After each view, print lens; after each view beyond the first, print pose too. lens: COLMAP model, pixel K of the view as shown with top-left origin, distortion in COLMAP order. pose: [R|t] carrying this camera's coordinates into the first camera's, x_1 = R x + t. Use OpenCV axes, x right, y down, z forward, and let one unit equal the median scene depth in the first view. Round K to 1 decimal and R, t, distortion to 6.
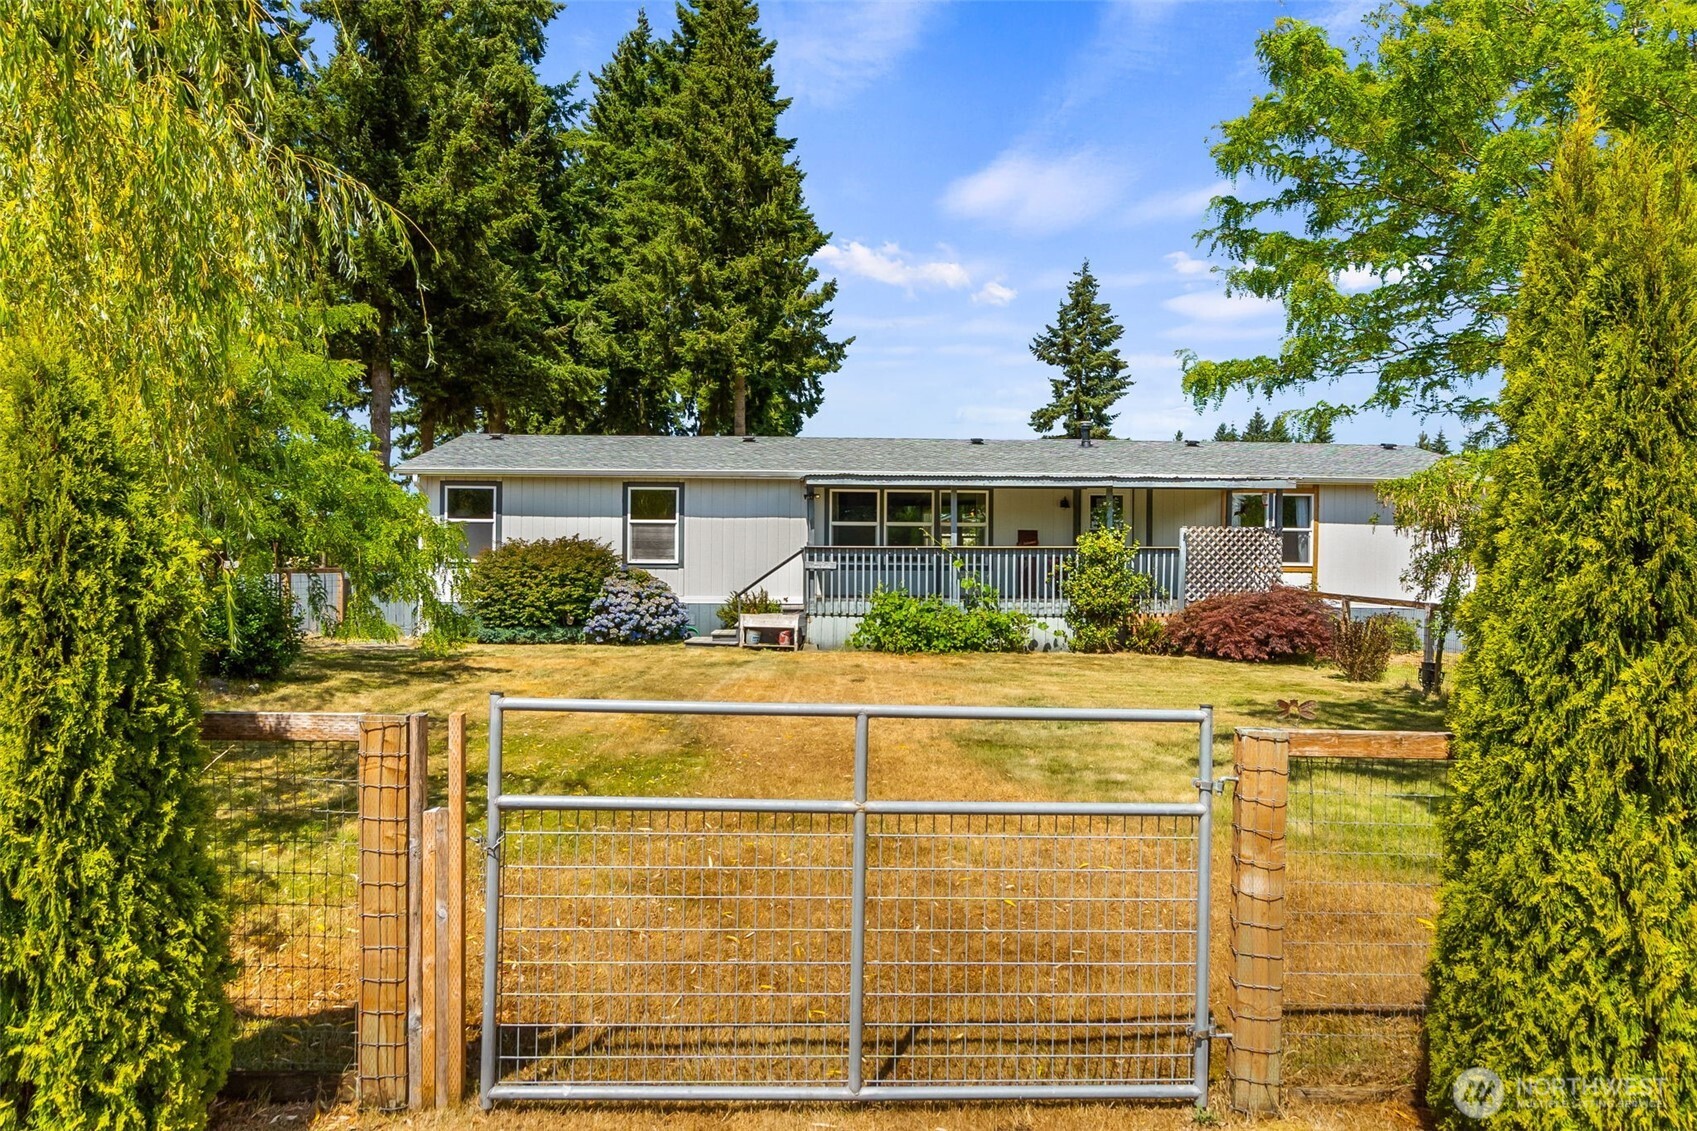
lens RADIAL K [[1148.3, 0, 820.1], [0, 1148.3, 599.3], [0, 0, 1]] dist [-0.008323, -0.001583]
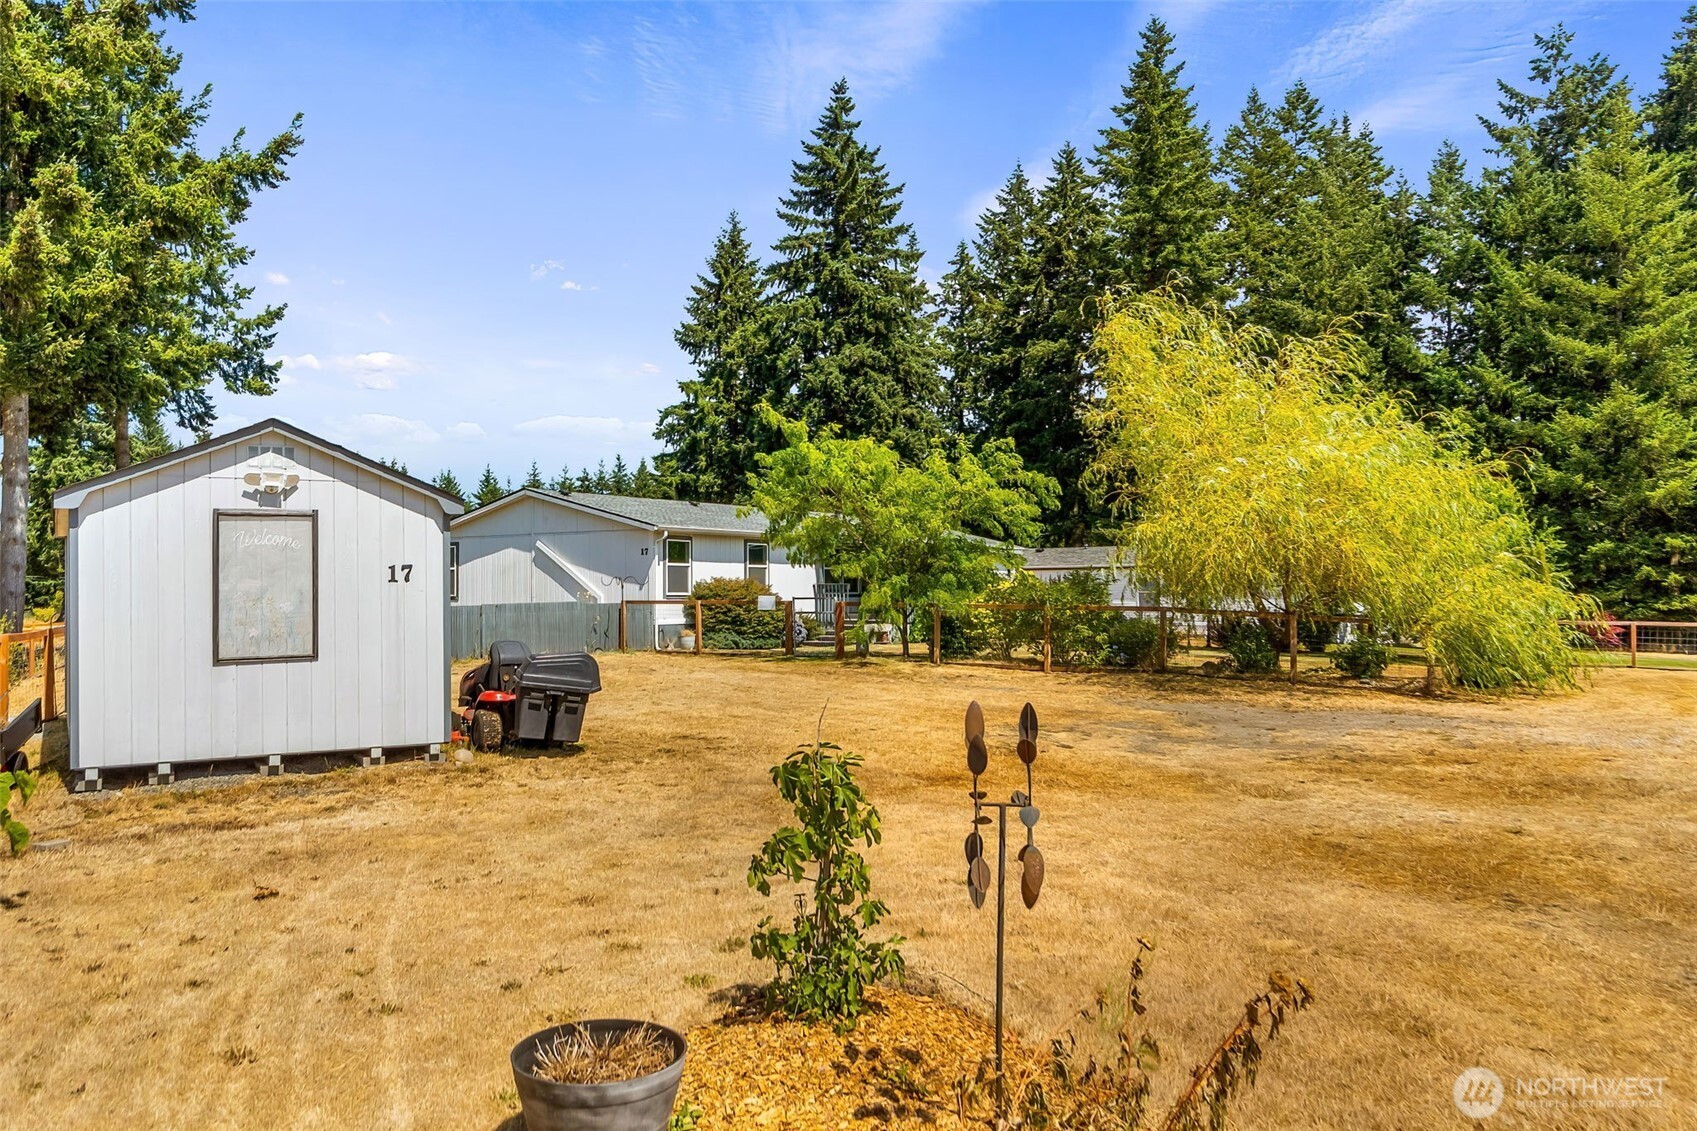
lens RADIAL K [[1327.2, 0, 839.2], [0, 1327.2, 572.7], [0, 0, 1]] dist [0.011593, 0.004376]
pose [[0.579852, 0.003234, 0.814715, -1.549266], [0.030060, 0.999226, -0.025360, -0.013152], [-0.814167, 0.039195, 0.579306, -0.081607]]
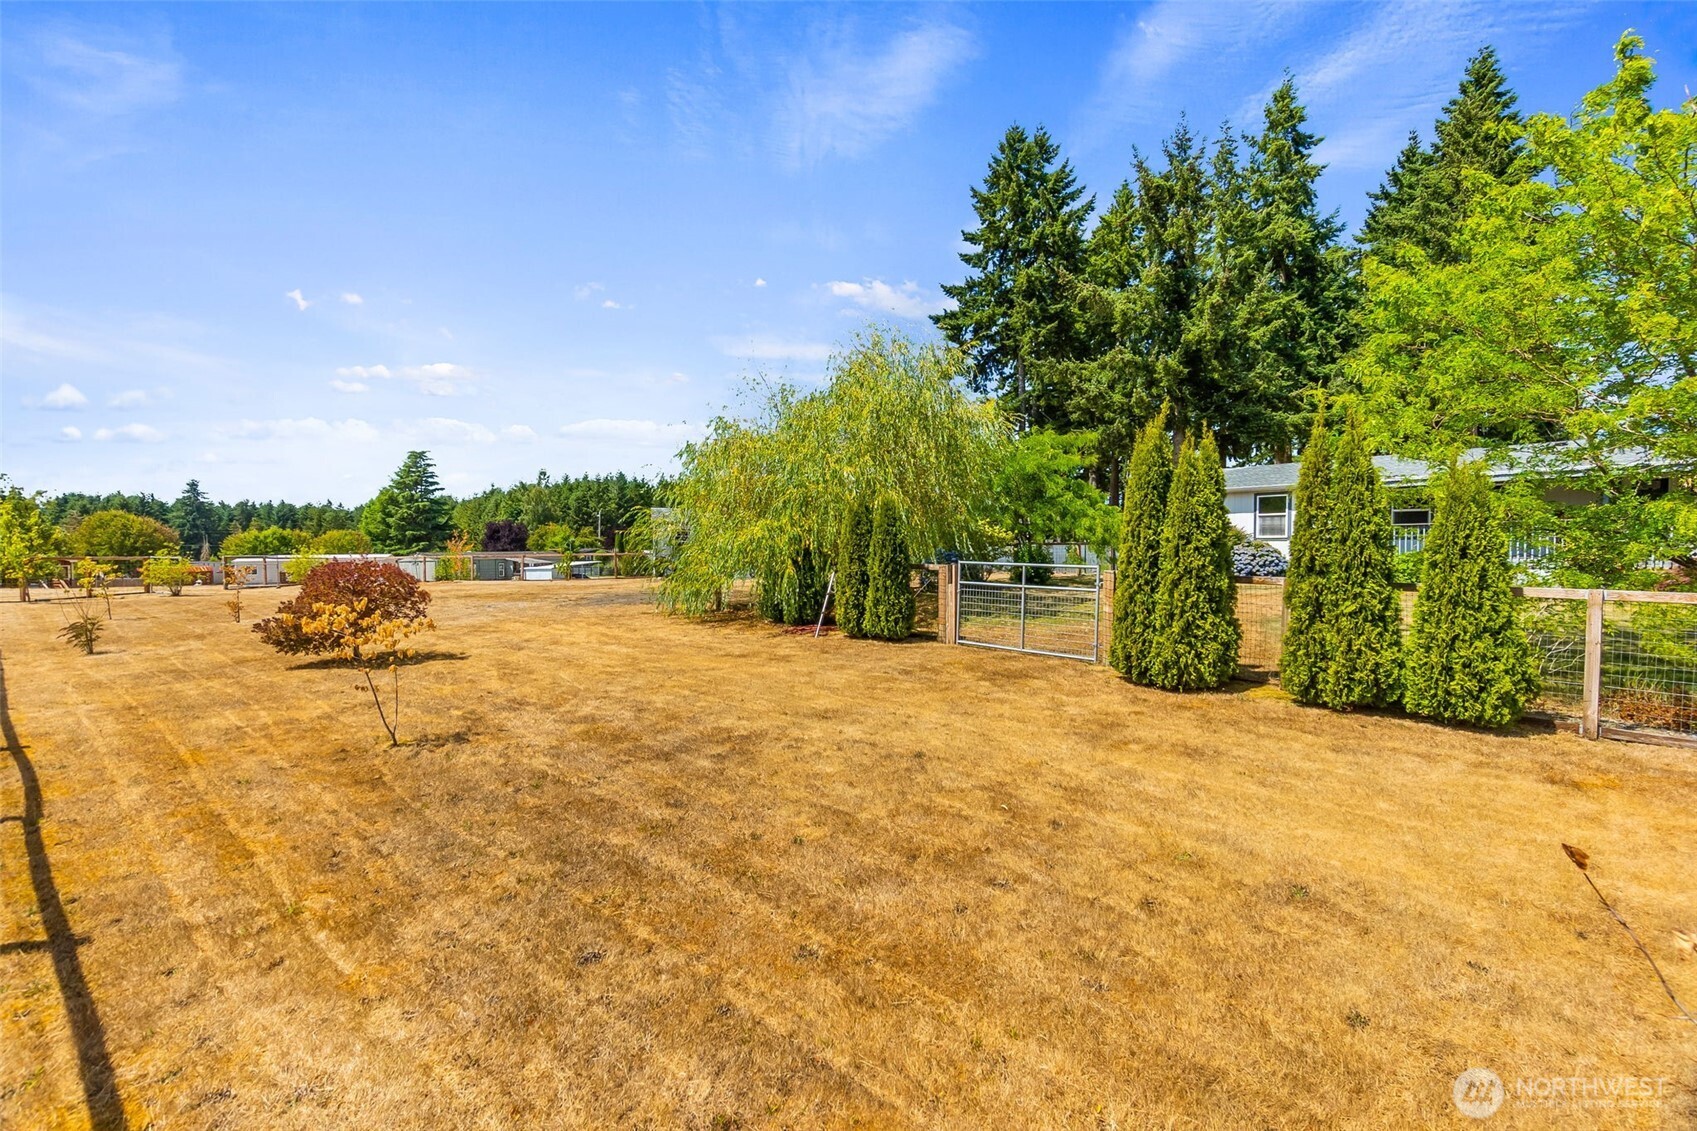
lens RADIAL K [[740.2, 0, 853.4], [0, 740.2, 580.1], [0, 0, 1]] dist [-0.003170, -0.000187]
pose [[0.646911, 0.017043, -0.762375, 0.322671], [-0.007179, 0.999842, 0.016260, 0.021156], [0.762532, -0.005046, 0.646931, -0.244305]]
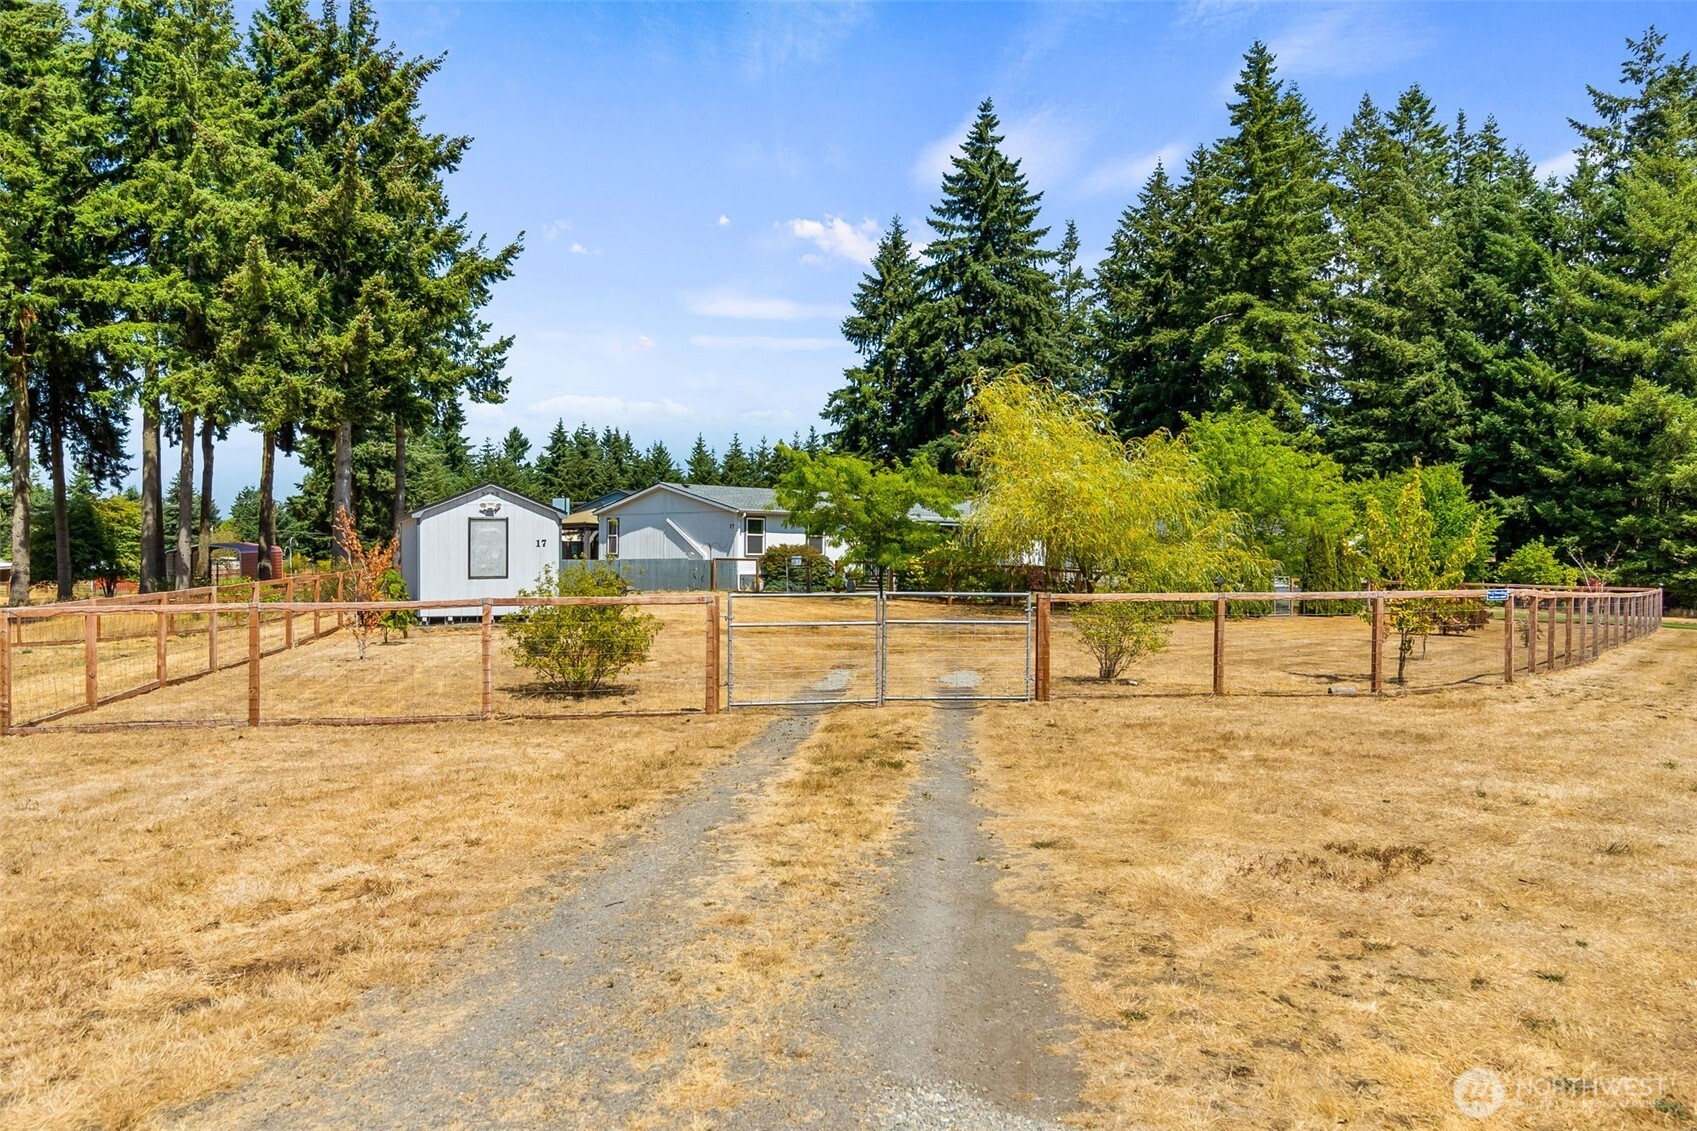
lens RADIAL K [[1369.2, 0, 848.5], [0, 1369.2, 565.5], [0, 0, 1]] dist [0.002851, 0.079927]
pose [[0.701416, -0.006615, 0.712721, -2.044421], [0.017409, 0.999818, -0.007853, 0.009941], [-0.712539, 0.017916, 0.701403, -0.909183]]
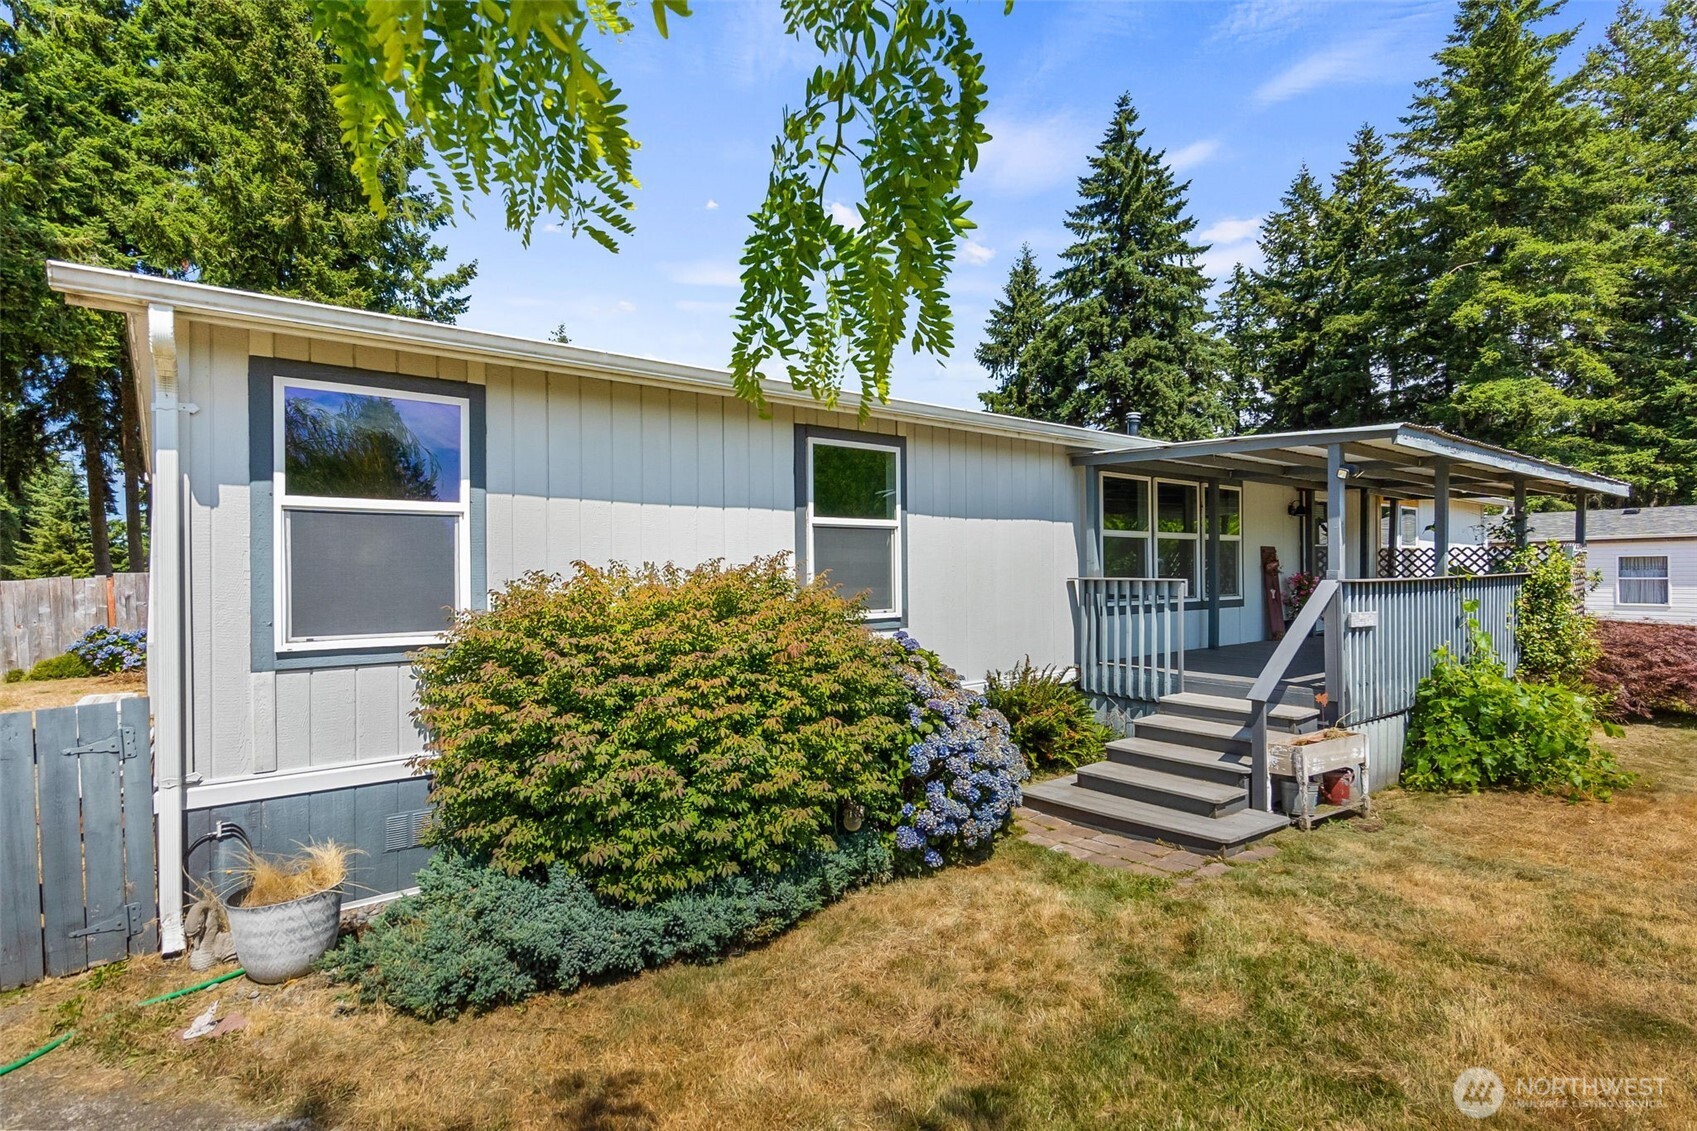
lens RADIAL K [[840.2, 0, 841.7], [0, 840.2, 577.4], [0, 0, 1]] dist [0.000730, 0.000499]
pose [[0.808546, -0.018452, 0.588144, -0.349367], [0.032924, 0.999361, -0.013908, -0.045068], [-0.587512, 0.030609, 0.808637, 0.785793]]
